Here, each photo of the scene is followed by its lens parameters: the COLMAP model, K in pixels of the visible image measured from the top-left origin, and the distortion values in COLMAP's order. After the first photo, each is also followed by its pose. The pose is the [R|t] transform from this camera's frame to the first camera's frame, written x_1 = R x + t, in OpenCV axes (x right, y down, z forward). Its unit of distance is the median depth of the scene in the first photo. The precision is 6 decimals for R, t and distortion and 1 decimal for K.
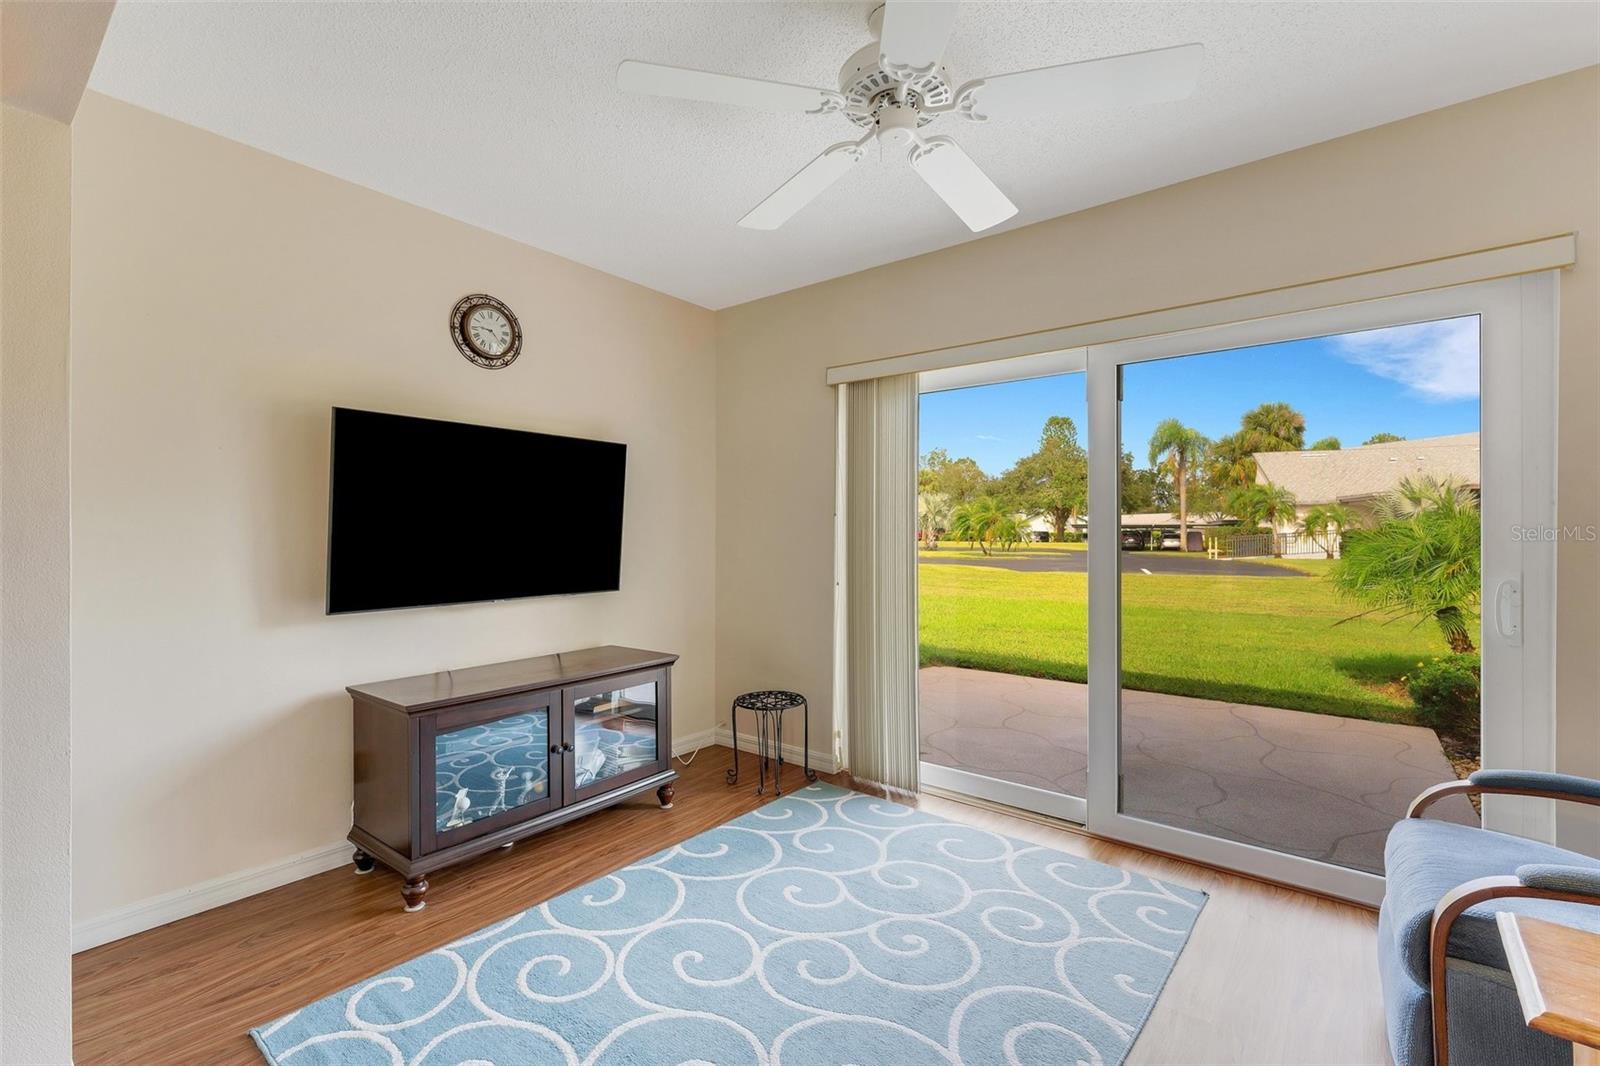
lens RADIAL K [[702.3, 0, 807.1], [0, 702.3, 530.7], [0, 0, 1]] dist [-0.002294, 0.000400]
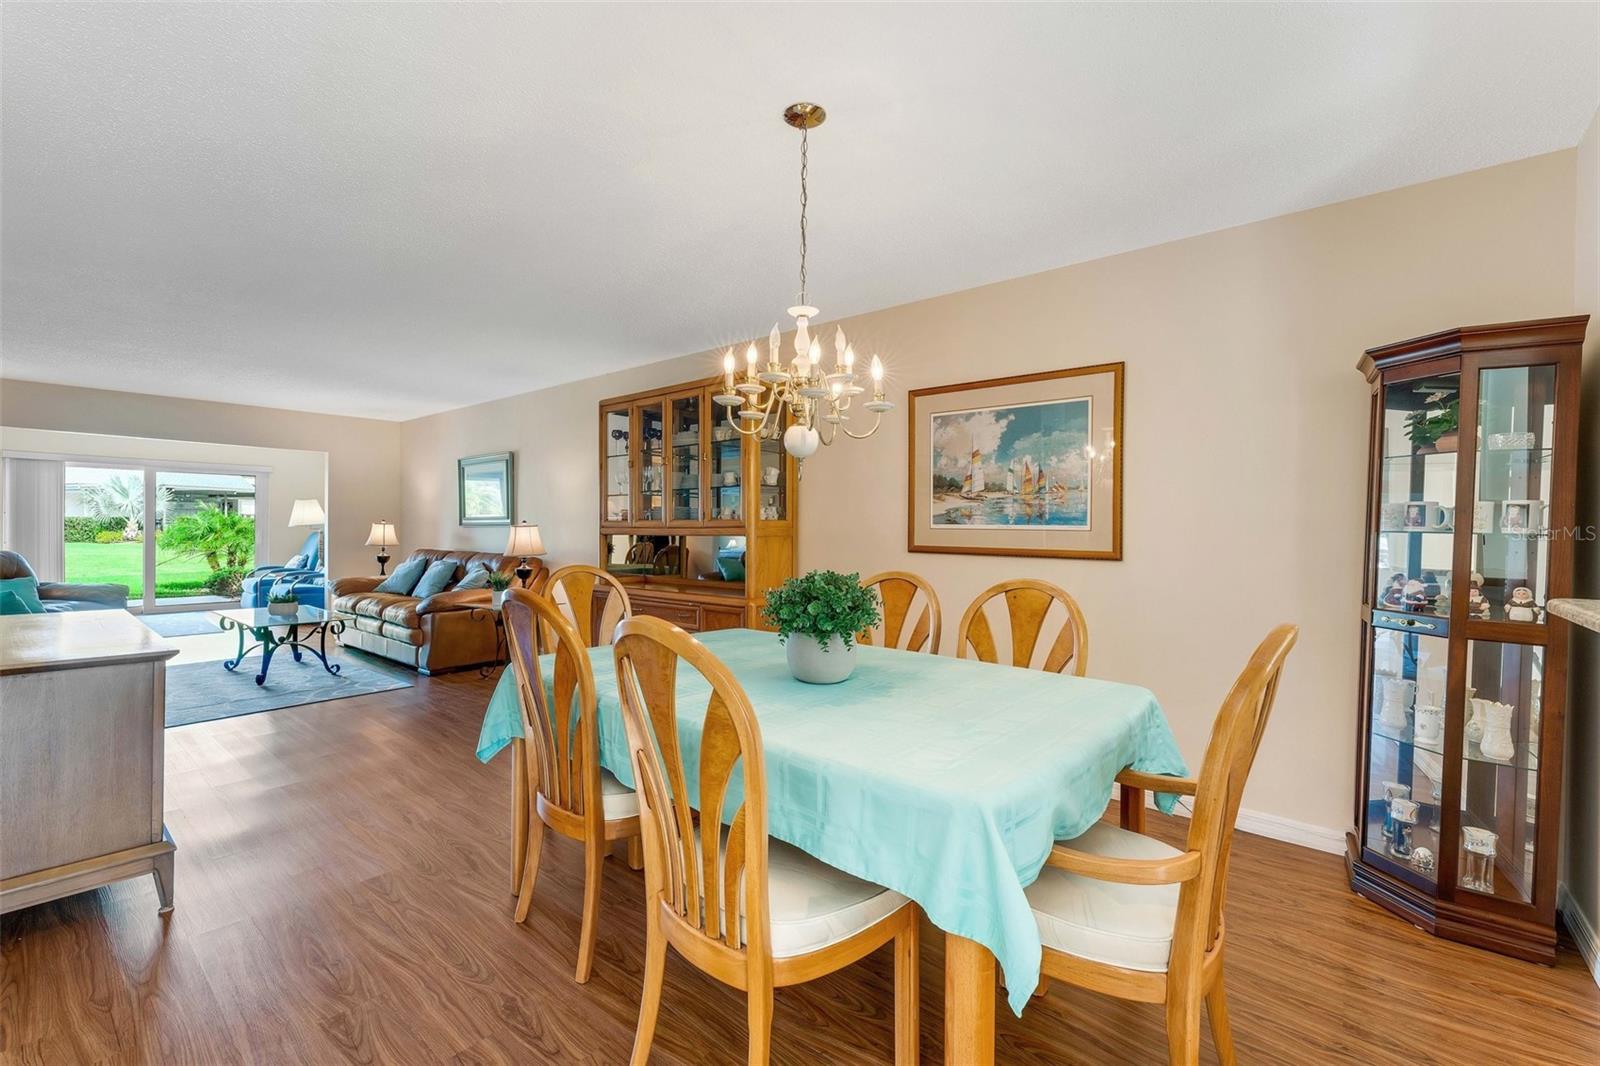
lens RADIAL K [[656.5, 0, 803.0], [0, 656.5, 533.3], [0, 0, 1]] dist [-0.004076, -0.000604]
pose [[0.011914, -0.014514, 0.999824, -1.882690], [-0.010700, 0.999836, 0.014642, -0.016223], [-0.999872, -0.010873, 0.011756, -1.520671]]
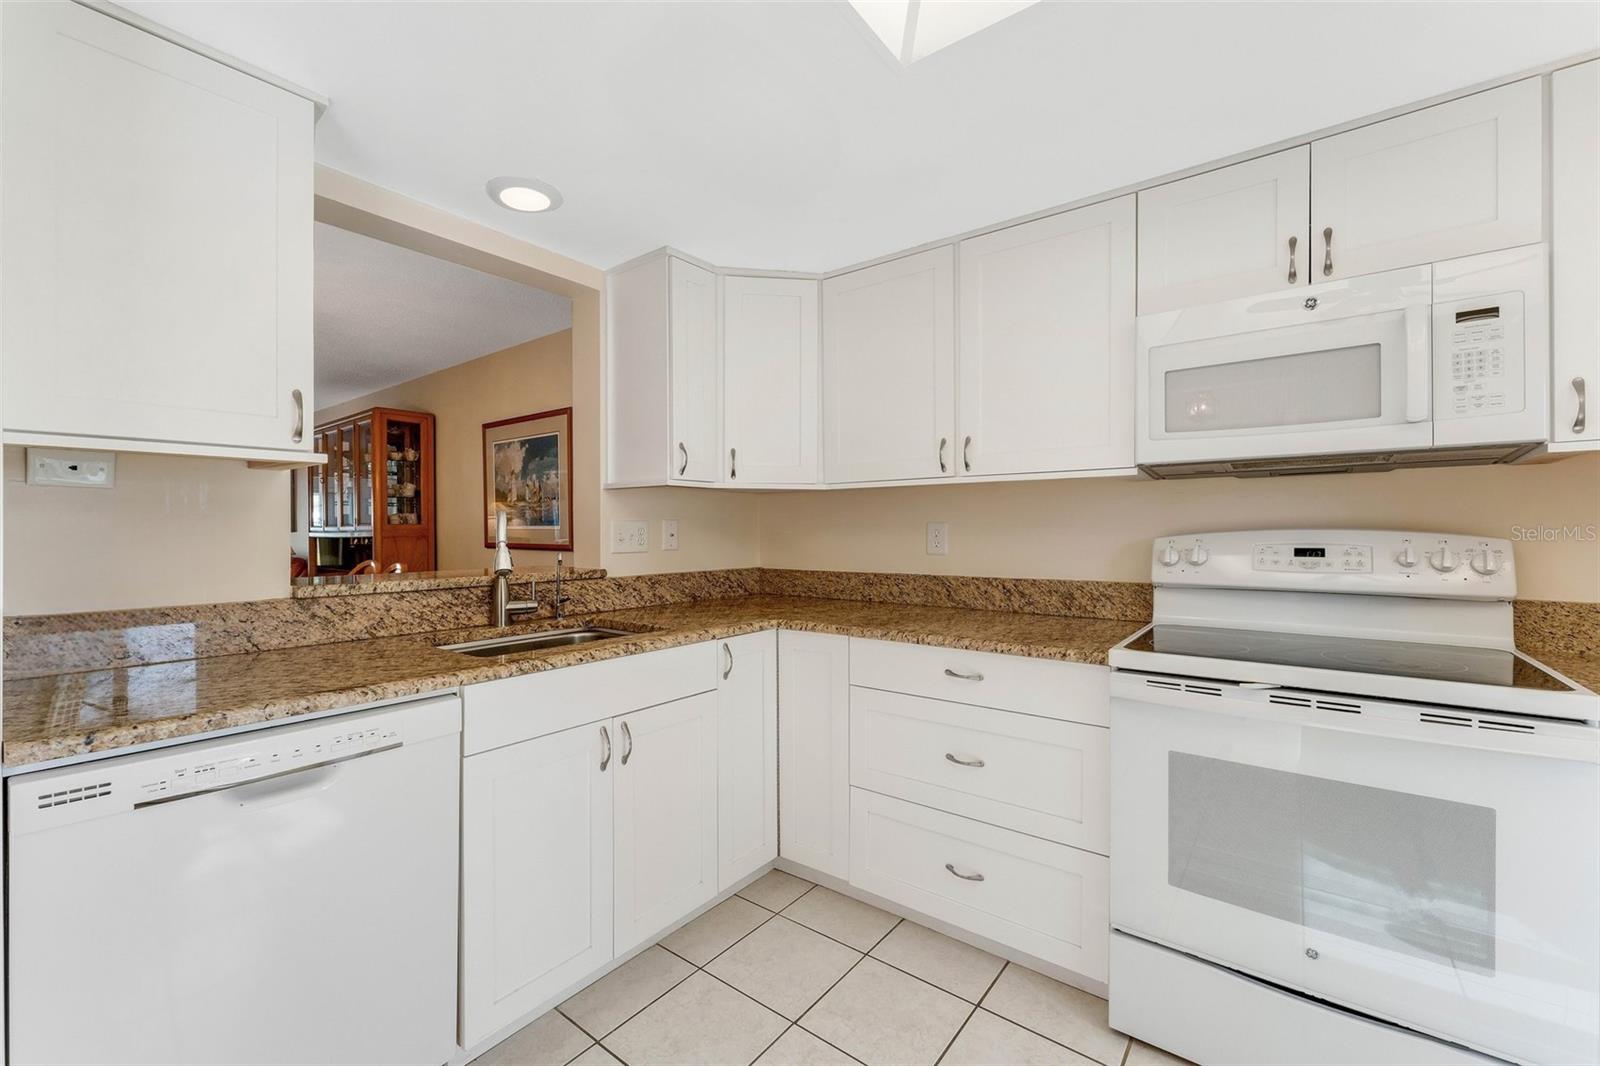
lens RADIAL K [[656.5, 0, 797.6], [0, 656.5, 527.9], [0, 0, 1]] dist [-0.004076, -0.000604]
pose [[-0.013629, -0.002866, 0.999903, -2.170964], [0.000917, 0.999995, 0.002878, -0.016874], [-0.999907, 0.000956, -0.013626, -2.221821]]
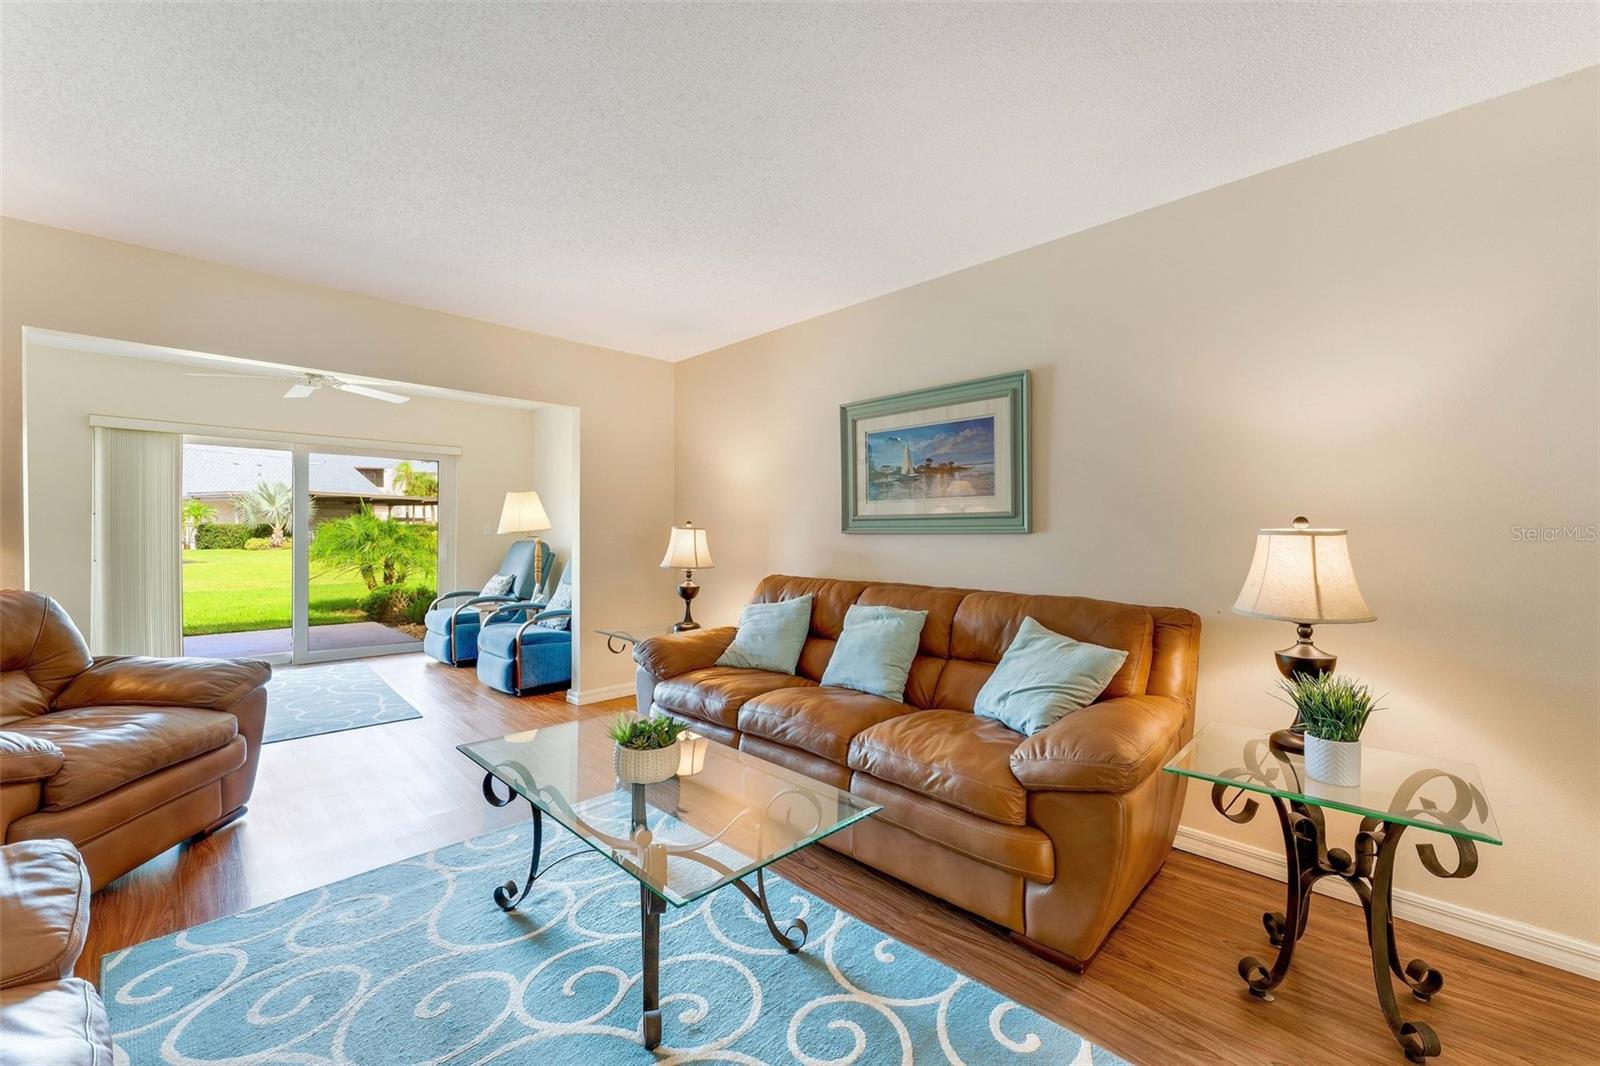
lens RADIAL K [[656.5, 0, 808.3], [0, 656.5, 539.3], [0, 0, 1]] dist [-0.004076, -0.000604]
pose [[0.129421, -0.012517, 0.991511, -1.033233], [-0.010514, 0.999847, 0.013995, -0.002439], [-0.991534, -0.012236, 0.129269, -0.628036]]
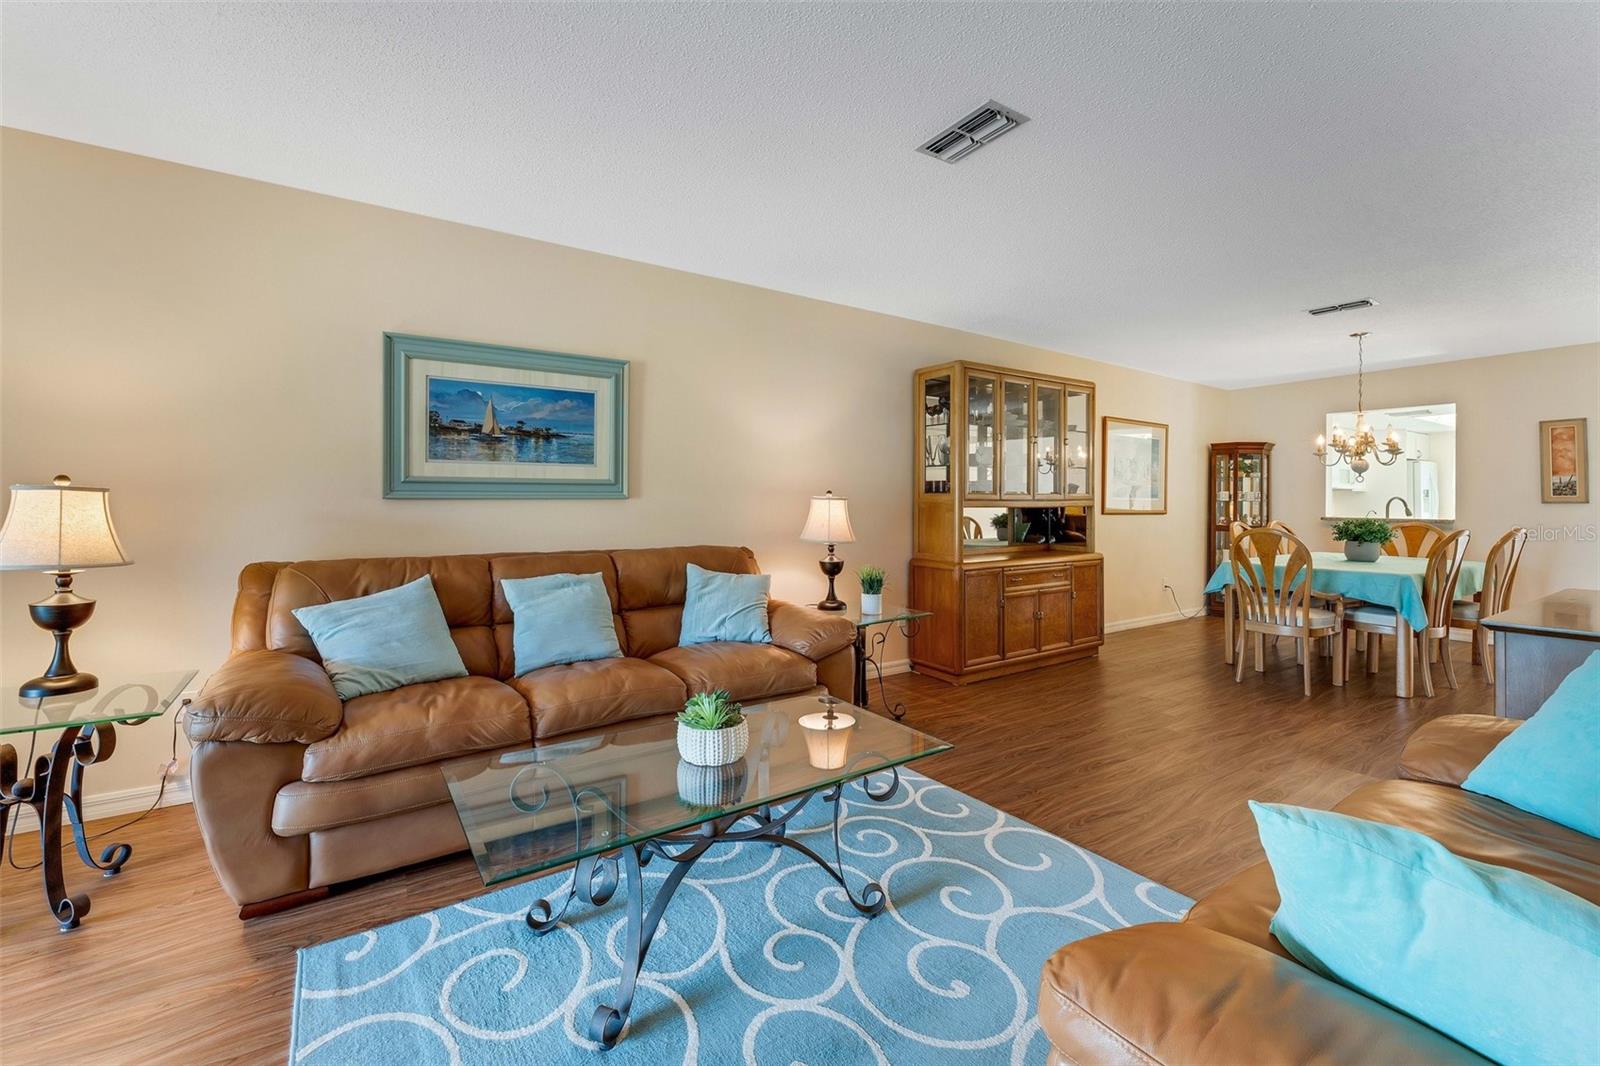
lens RADIAL K [[656.5, 0, 805.8], [0, 656.5, 500.3], [0, 0, 1]] dist [-0.004076, -0.000604]
pose [[-0.952327, -0.011574, 0.304858, -0.757675], [-0.012005, 0.999928, 0.000460, -0.002382], [-0.304842, -0.003222, -0.952398, -0.001079]]
